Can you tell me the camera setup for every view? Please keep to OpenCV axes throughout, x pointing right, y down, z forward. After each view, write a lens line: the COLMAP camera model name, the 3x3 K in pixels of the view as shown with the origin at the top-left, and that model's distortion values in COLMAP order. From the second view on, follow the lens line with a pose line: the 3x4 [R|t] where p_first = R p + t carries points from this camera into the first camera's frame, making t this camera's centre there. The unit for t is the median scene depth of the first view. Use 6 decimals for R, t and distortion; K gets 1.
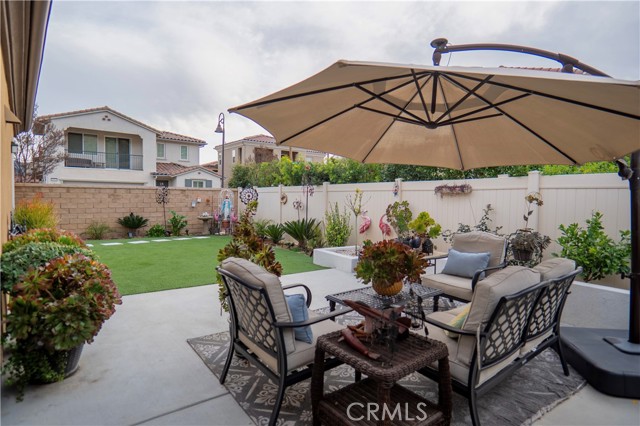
lens RADIAL K [[349.9, 0, 322.6], [0, 349.9, 213.6], [0, 0, 1]] dist [-0.027741, 0.003778]
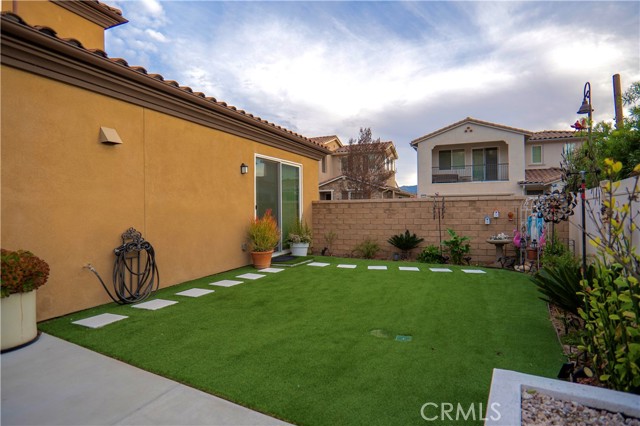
lens RADIAL K [[349.9, 0, 319.7], [0, 349.9, 206.9], [0, 0, 1]] dist [-0.027741, 0.003778]
pose [[0.448775, -0.027698, -0.893216, 0.046948], [-0.025681, 0.998707, -0.043872, -0.007871], [0.893276, 0.042627, 0.447483, 0.199724]]
